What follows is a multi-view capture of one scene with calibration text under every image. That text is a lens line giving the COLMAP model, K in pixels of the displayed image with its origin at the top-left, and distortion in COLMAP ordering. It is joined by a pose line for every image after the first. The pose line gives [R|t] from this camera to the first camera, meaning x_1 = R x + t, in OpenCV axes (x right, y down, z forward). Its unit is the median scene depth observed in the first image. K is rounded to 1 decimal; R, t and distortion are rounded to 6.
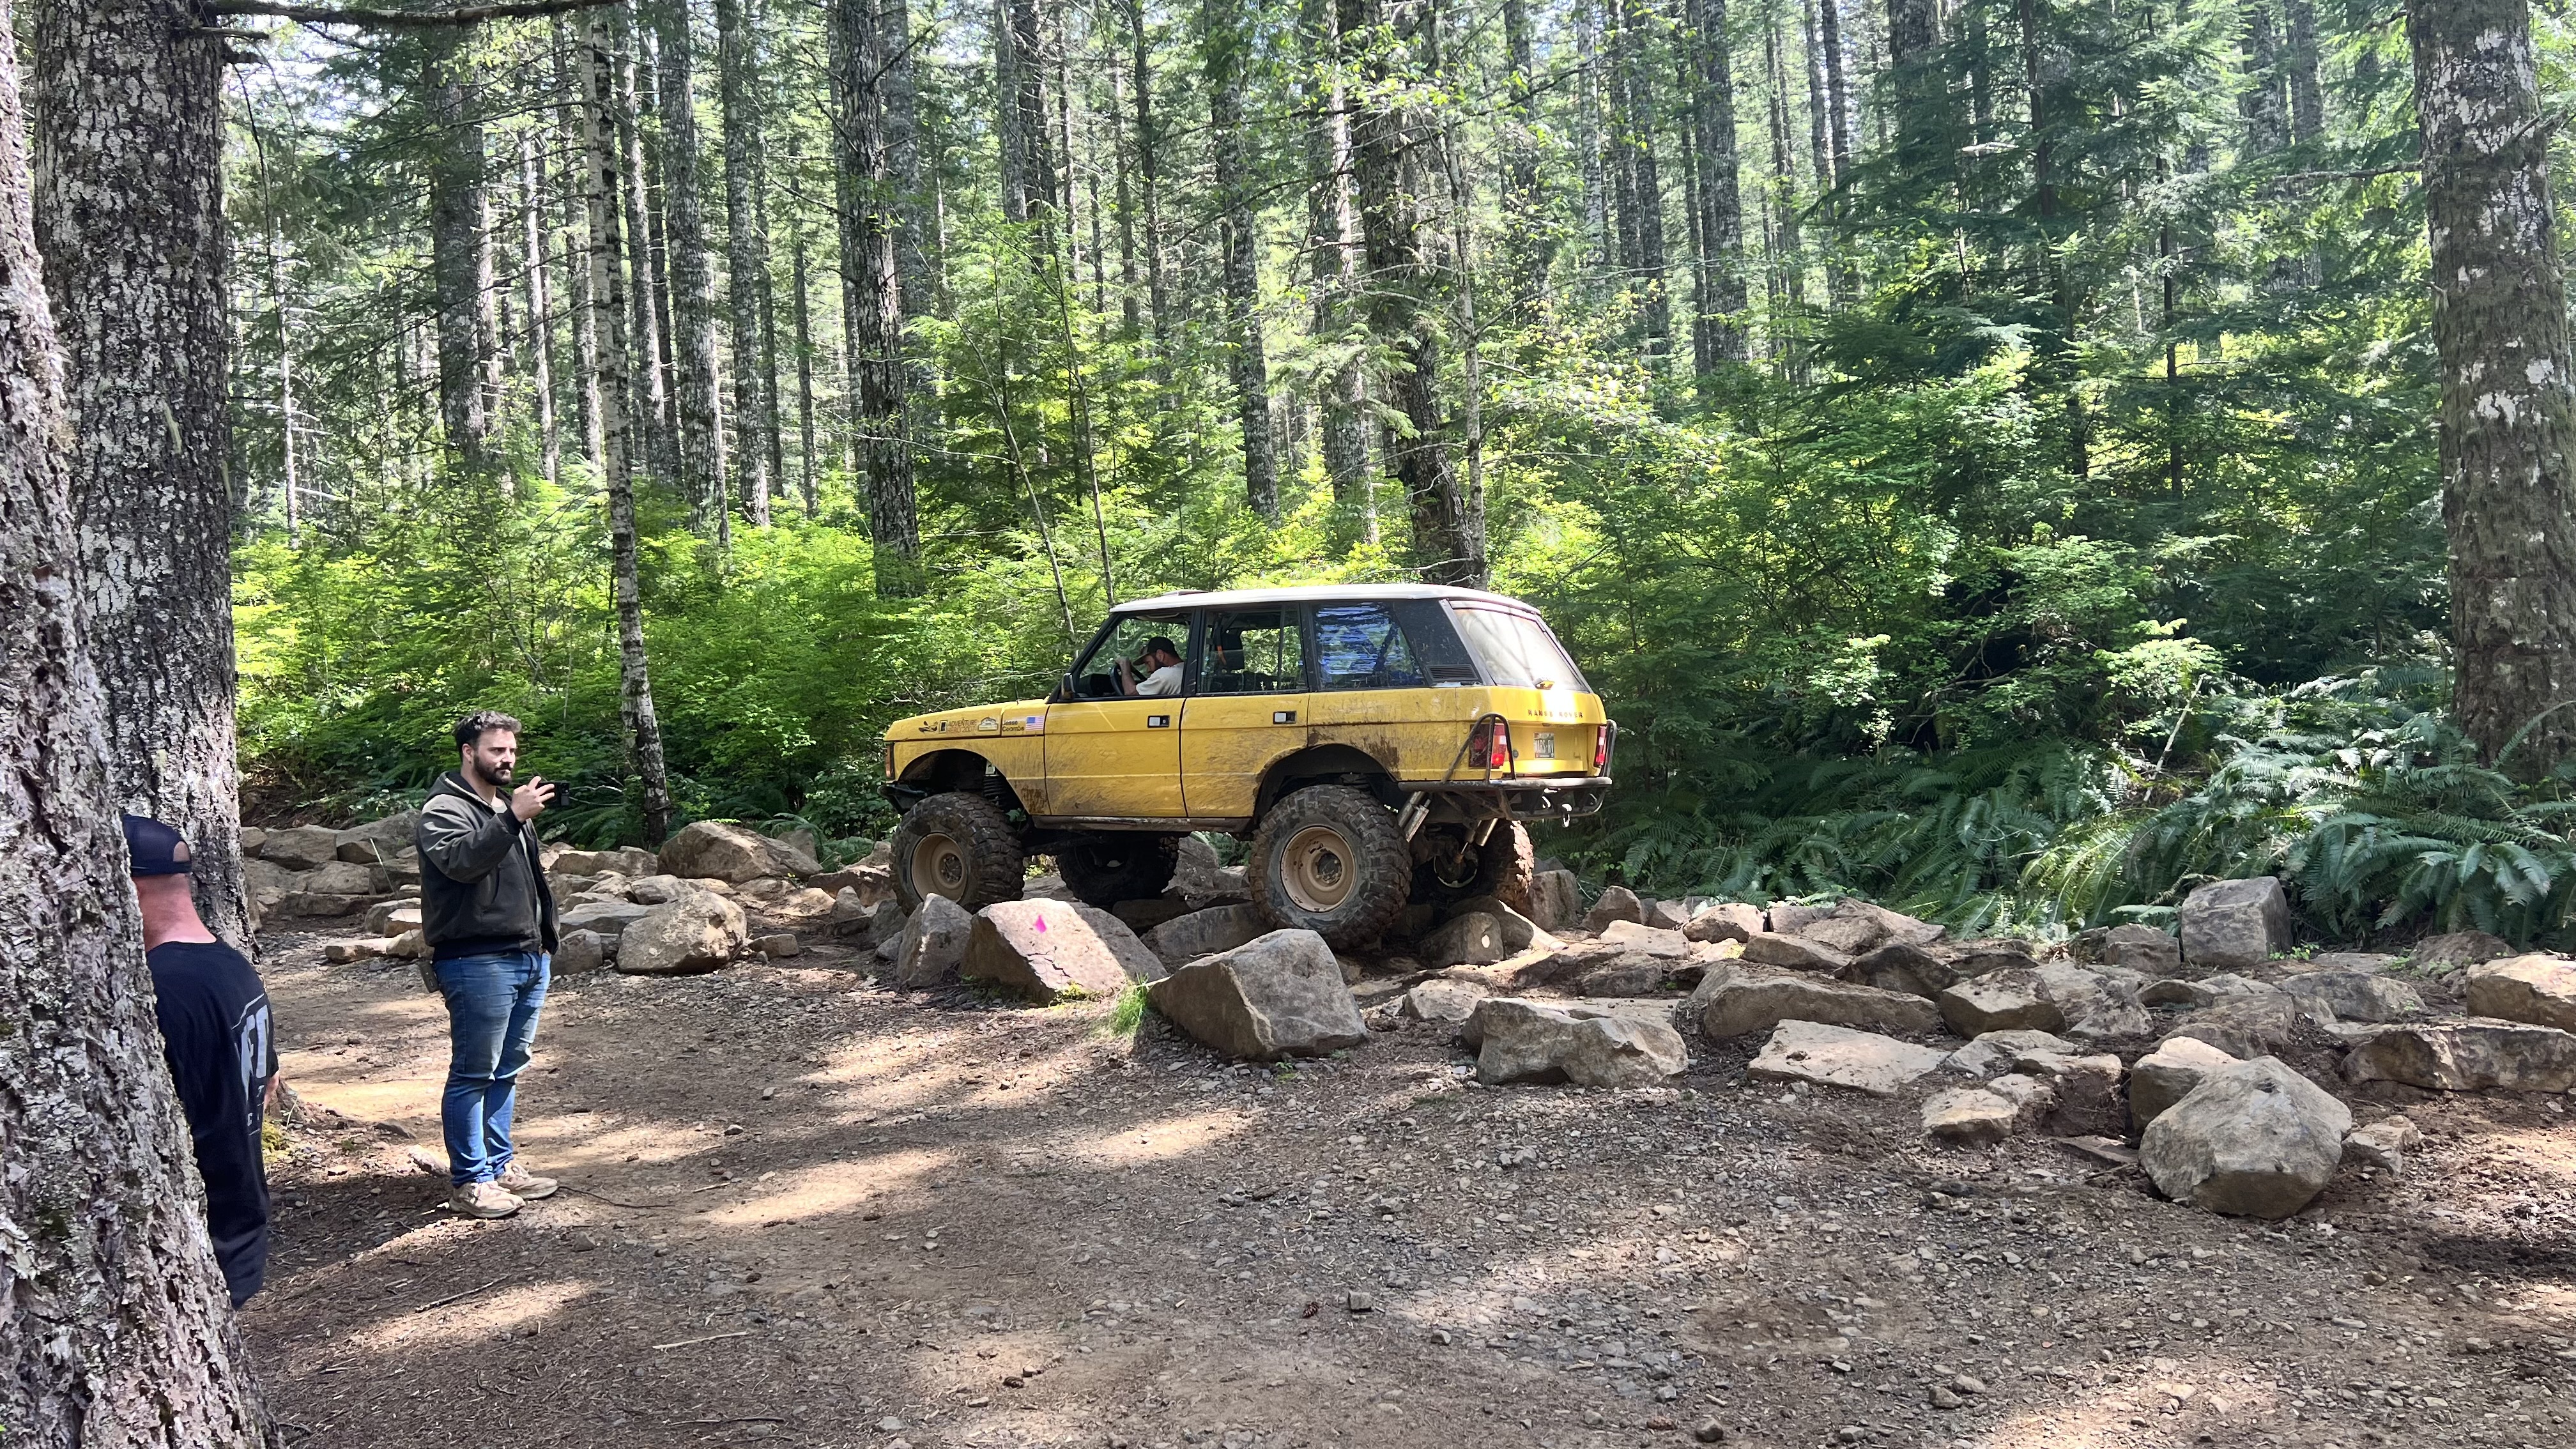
lens RADIAL K [[1952.4, 0, 1286.2], [0, 1952.4, 721.4], [0, 0, 1]] dist [0.058504, -0.047883]
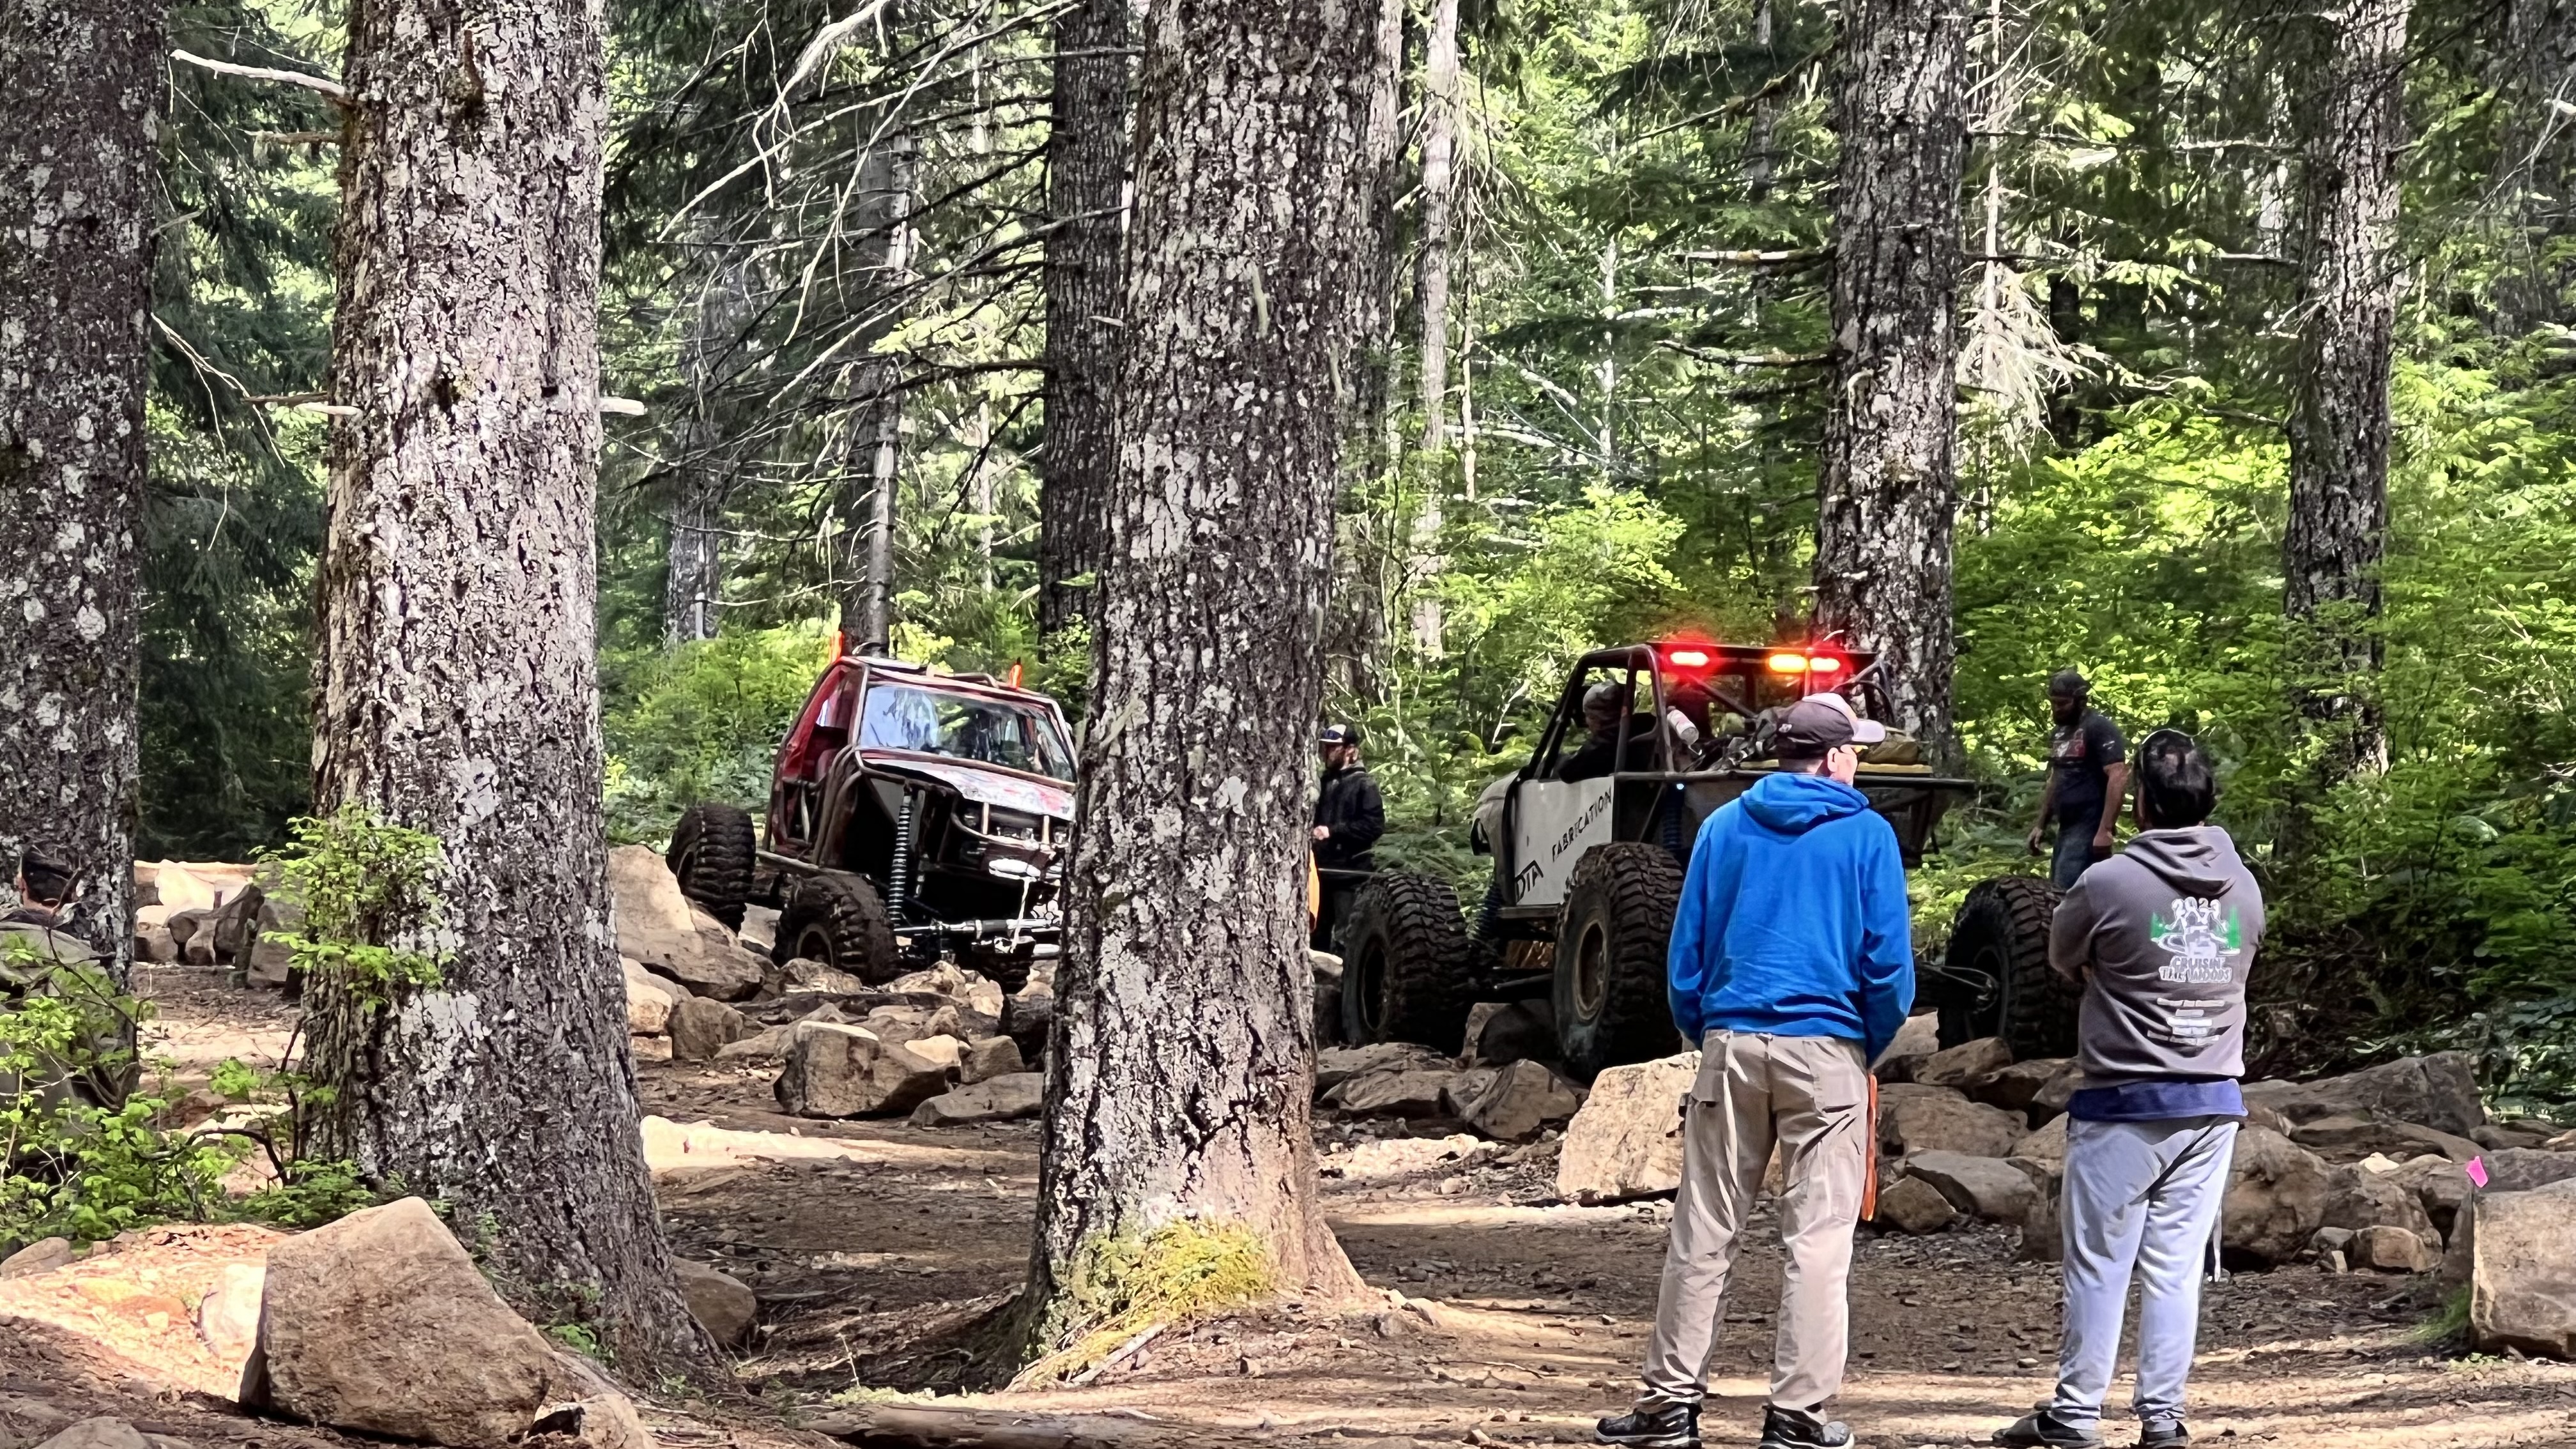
lens RADIAL K [[10393.1, 0, 1287.9], [0, 10393.1, 724.3], [0, 0, 1]] dist [-0.236182, 0.000000]
pose [[0.734765, 0.054837, -0.676102, 2.025720], [-0.080574, 0.996726, -0.006724, 0.029644], [0.673519, 0.059417, 0.736778, -1.782497]]
